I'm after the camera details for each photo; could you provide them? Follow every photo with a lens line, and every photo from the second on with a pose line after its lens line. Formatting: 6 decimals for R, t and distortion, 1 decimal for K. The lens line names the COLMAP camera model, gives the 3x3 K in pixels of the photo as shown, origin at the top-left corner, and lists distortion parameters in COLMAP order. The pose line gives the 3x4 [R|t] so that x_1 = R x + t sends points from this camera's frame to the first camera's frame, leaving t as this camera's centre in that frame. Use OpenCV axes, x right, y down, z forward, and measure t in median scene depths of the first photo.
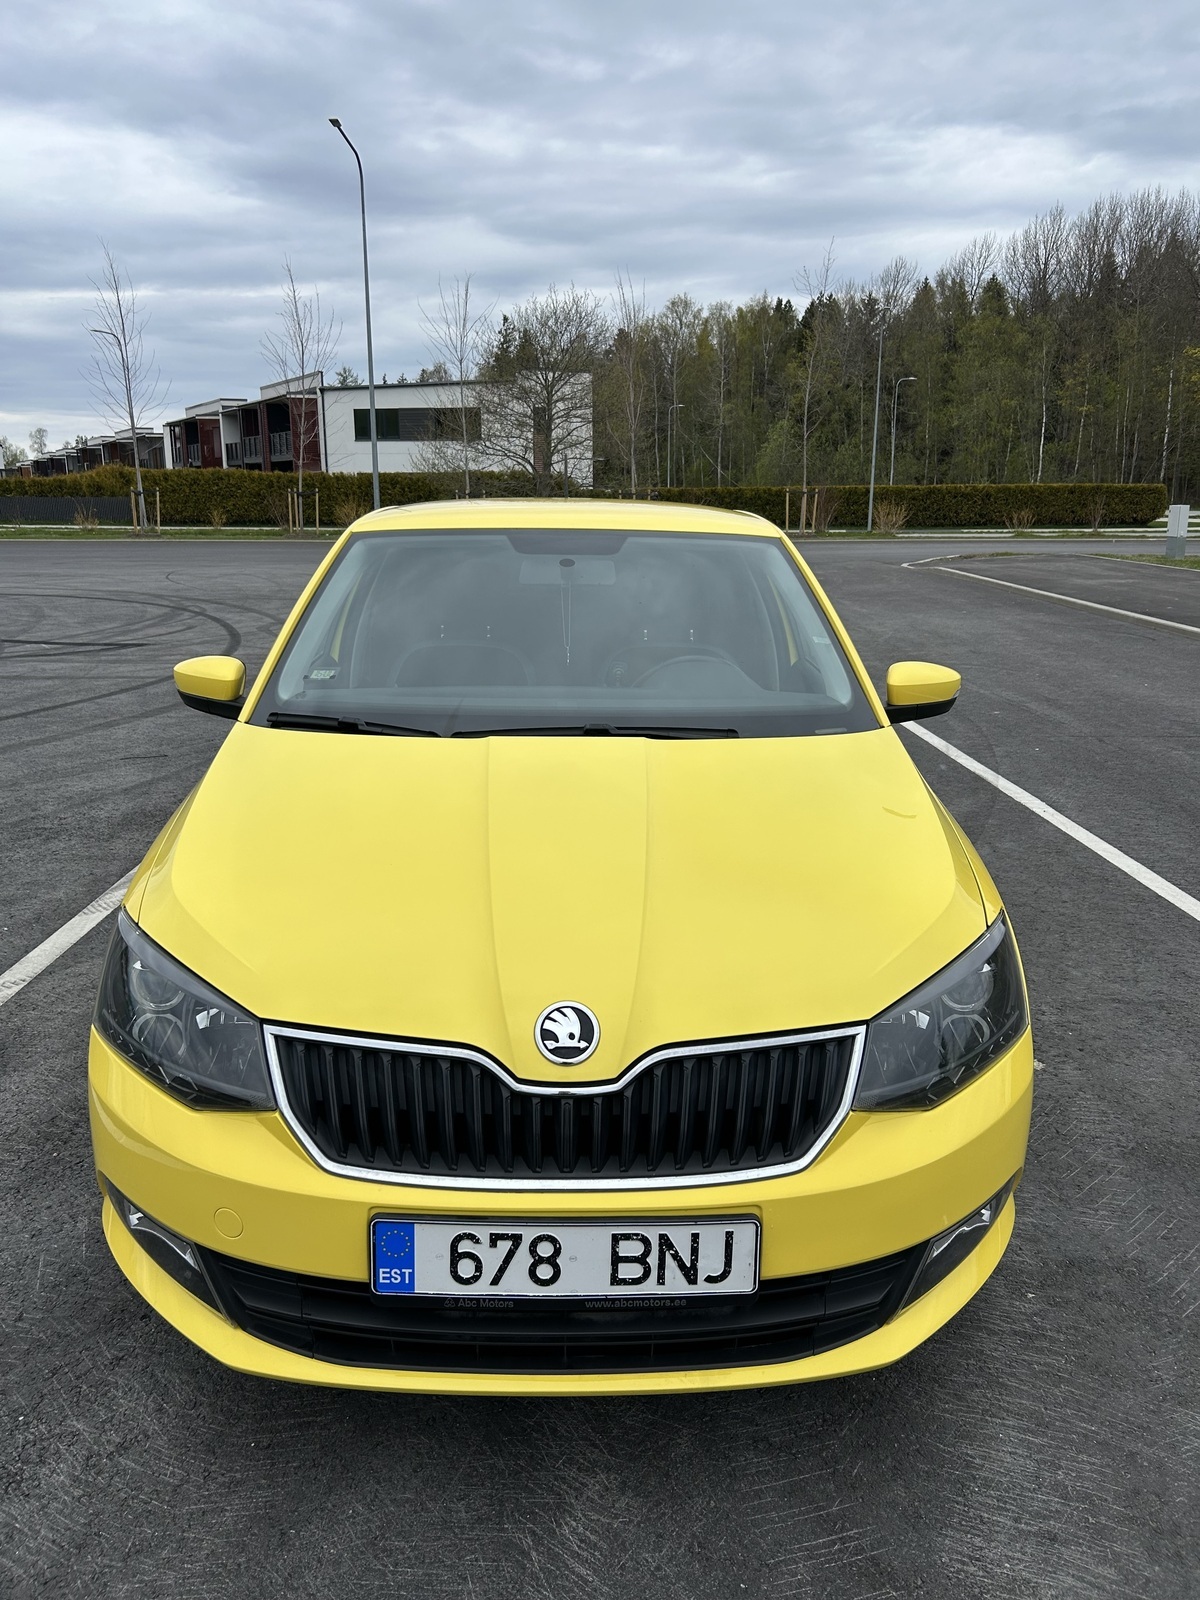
lens RADIAL K [[1239.2, 0, 595.0], [0, 1239.2, 737.2], [0, 0, 1]] dist [0.004939, -0.002644]
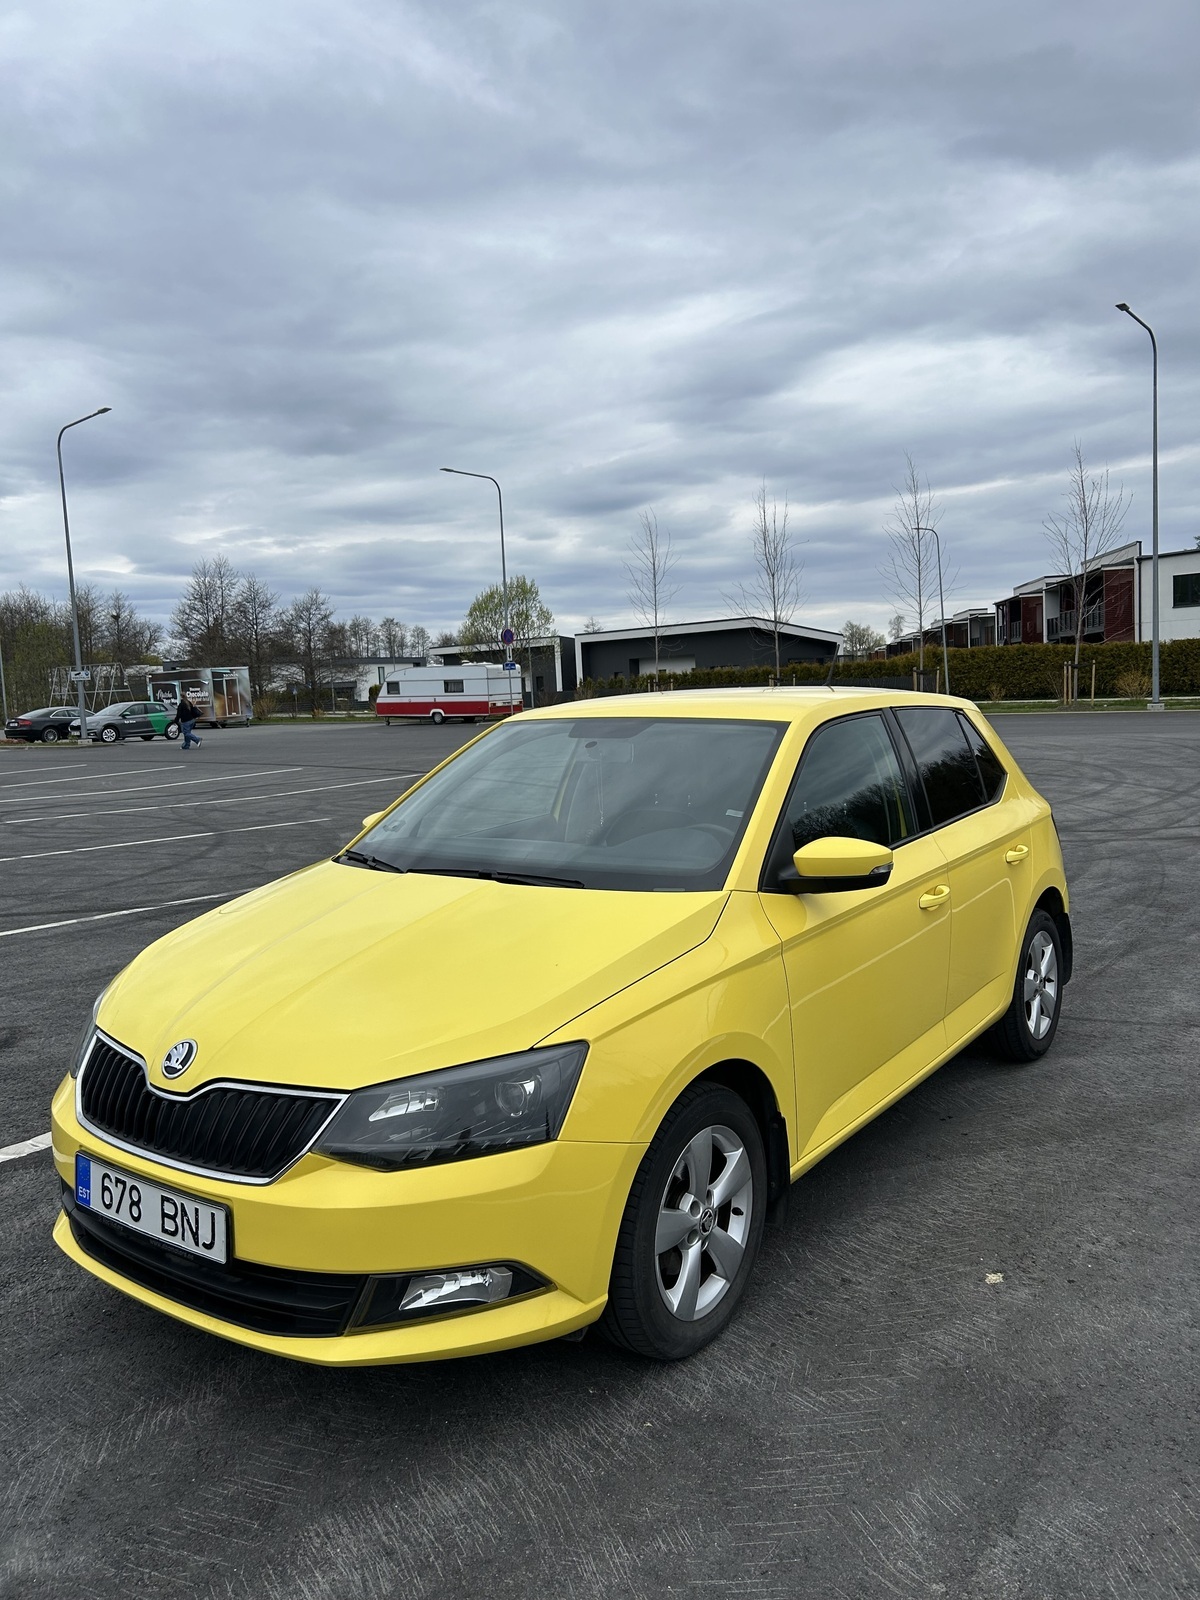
lens RADIAL K [[1191.1, 0, 600.0], [0, 1191.1, 800.0], [0, 0, 1]] dist [0.052564, -0.000769]
pose [[0.791161, 0.029167, -0.610912, 0.055188], [-0.080767, 0.995097, -0.057088, -0.001412], [0.606252, 0.094508, 0.789637, 0.005392]]
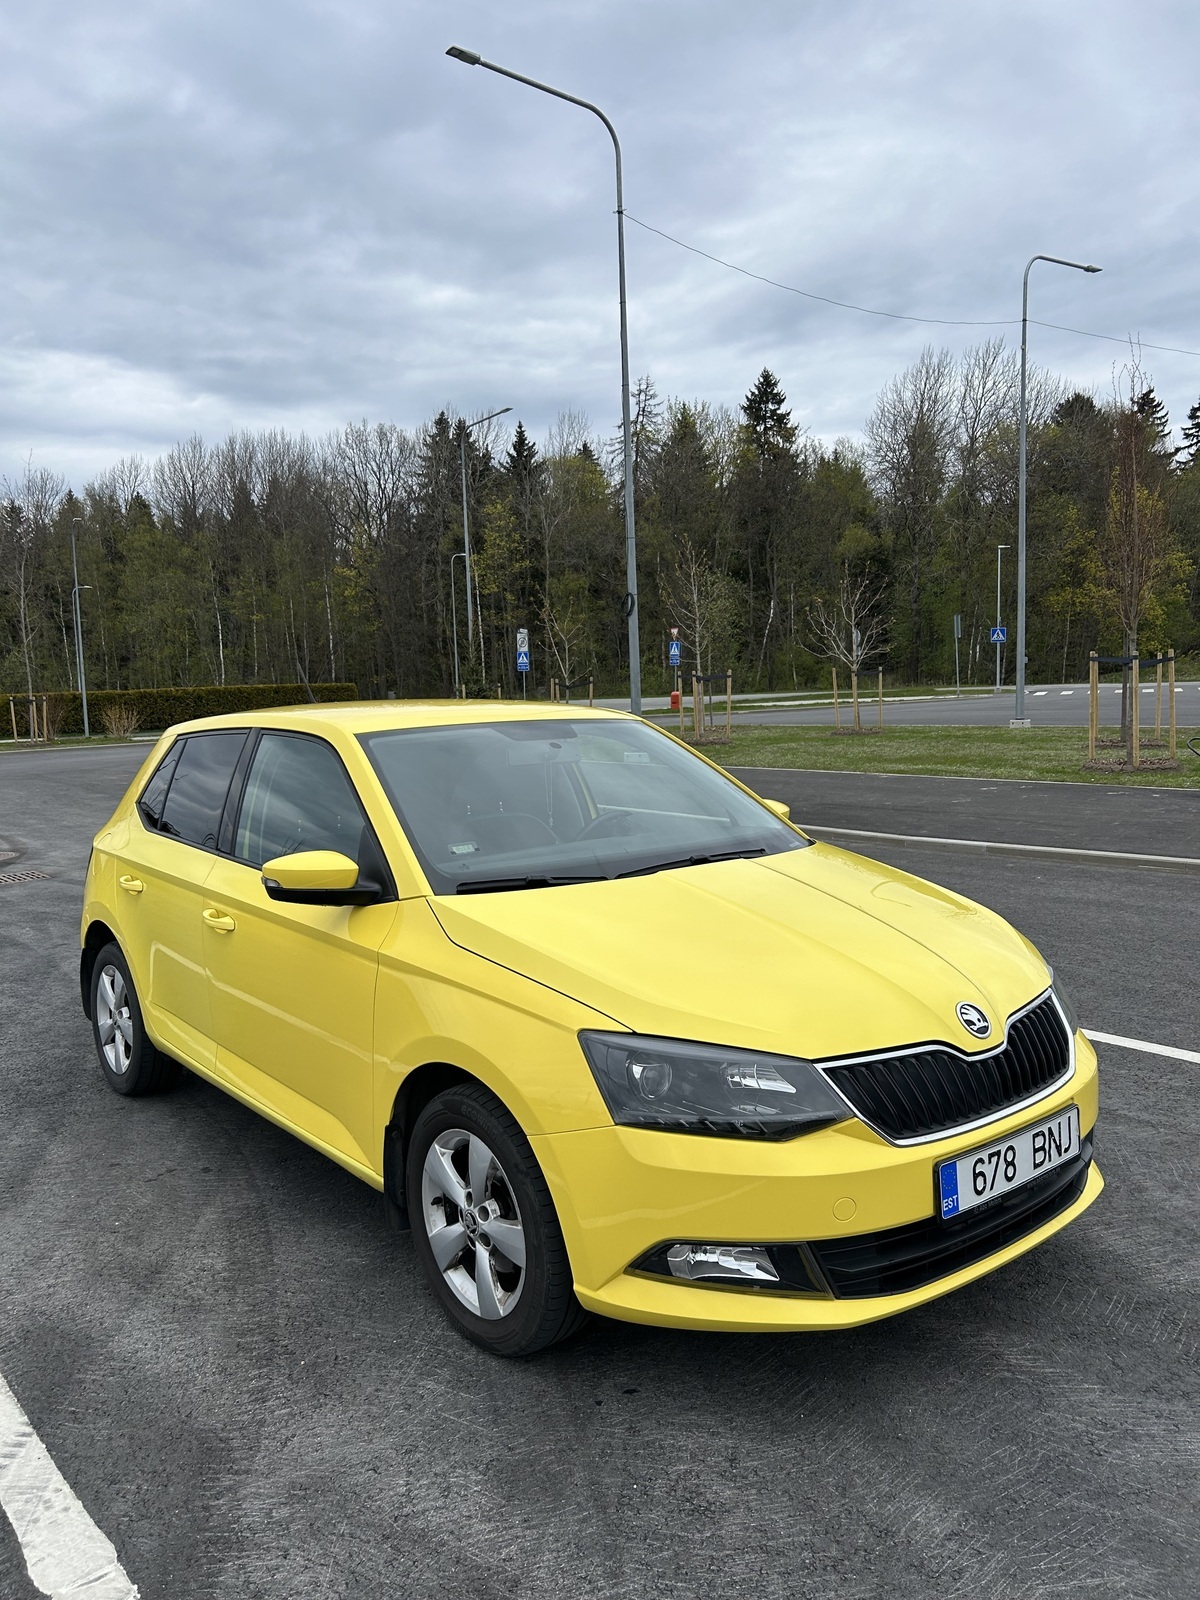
lens RADIAL K [[1214.4, 0, 604.5], [0, 1214.4, 742.8], [0, 0, 1]] dist [-0.002197, -0.000741]
pose [[0.785197, -0.055343, 0.616768, -0.057090], [0.150174, 0.983285, -0.102953, -0.000706], [-0.600760, 0.173461, 0.780383, 0.001109]]
